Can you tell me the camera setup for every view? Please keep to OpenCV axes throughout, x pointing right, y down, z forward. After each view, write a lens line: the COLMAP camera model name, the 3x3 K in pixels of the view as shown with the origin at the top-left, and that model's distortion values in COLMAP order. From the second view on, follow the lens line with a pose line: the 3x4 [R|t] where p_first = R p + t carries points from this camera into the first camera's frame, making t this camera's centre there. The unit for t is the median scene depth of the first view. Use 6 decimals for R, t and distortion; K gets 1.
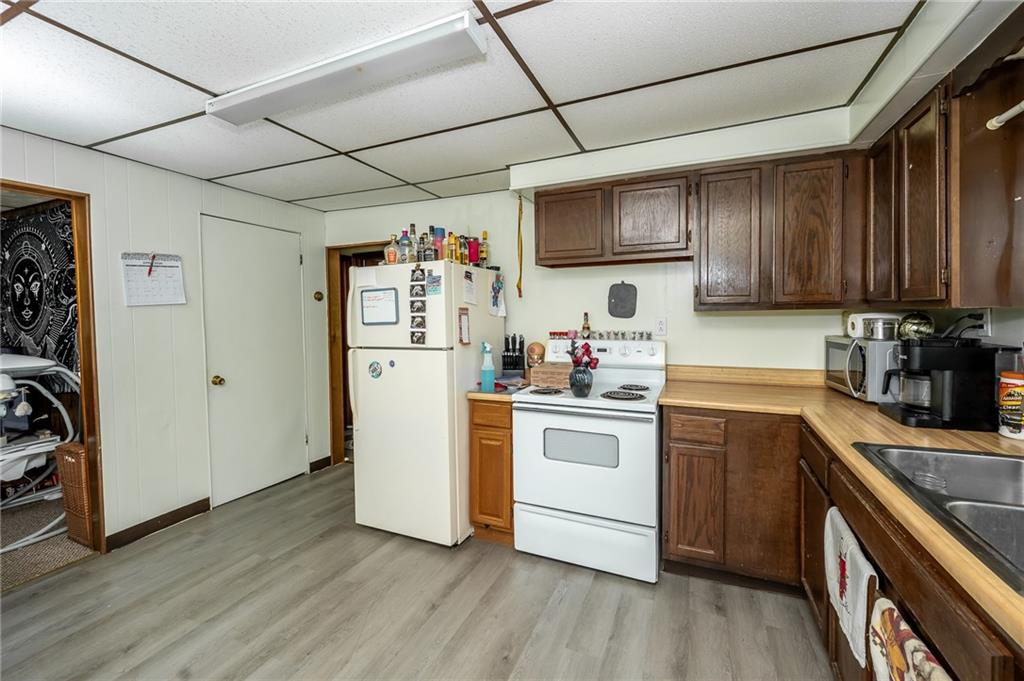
lens RADIAL K [[408.6, 0, 512.0], [0, 408.6, 340.5], [0, 0, 1]] dist [0.000779, 0.000061]
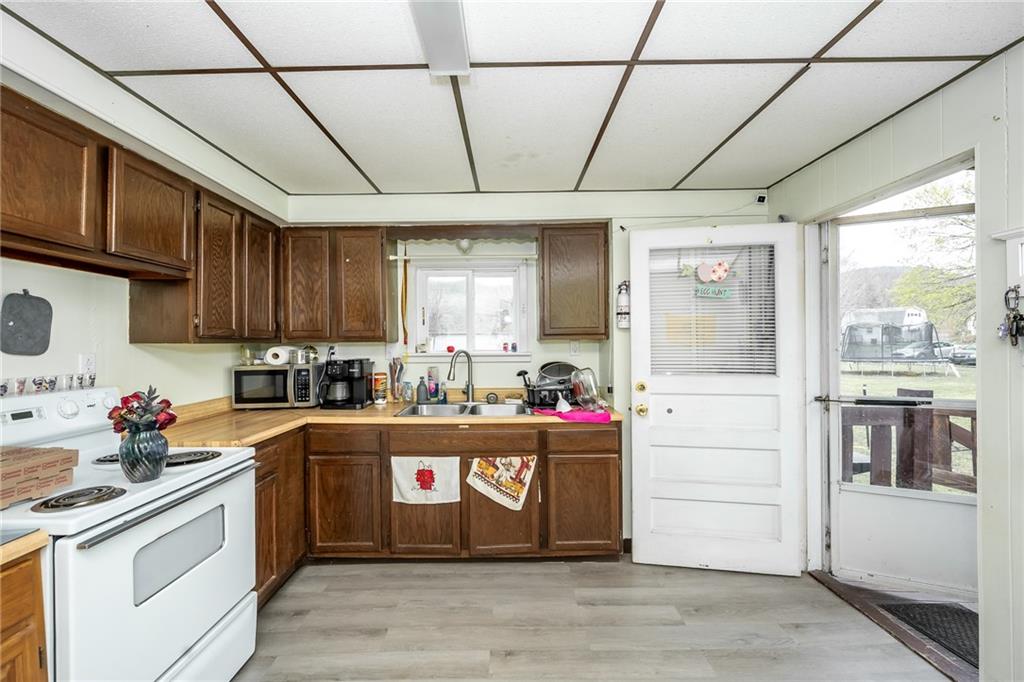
lens RADIAL K [[408.6, 0, 512.0], [0, 408.6, 341.0], [0, 0, 1]] dist [0.000779, 0.000061]
pose [[-0.393297, 0.017344, 0.919248, -0.684548], [0.058069, 0.998294, 0.006009, -0.050309], [-0.917576, 0.055743, -0.393633, 0.785061]]
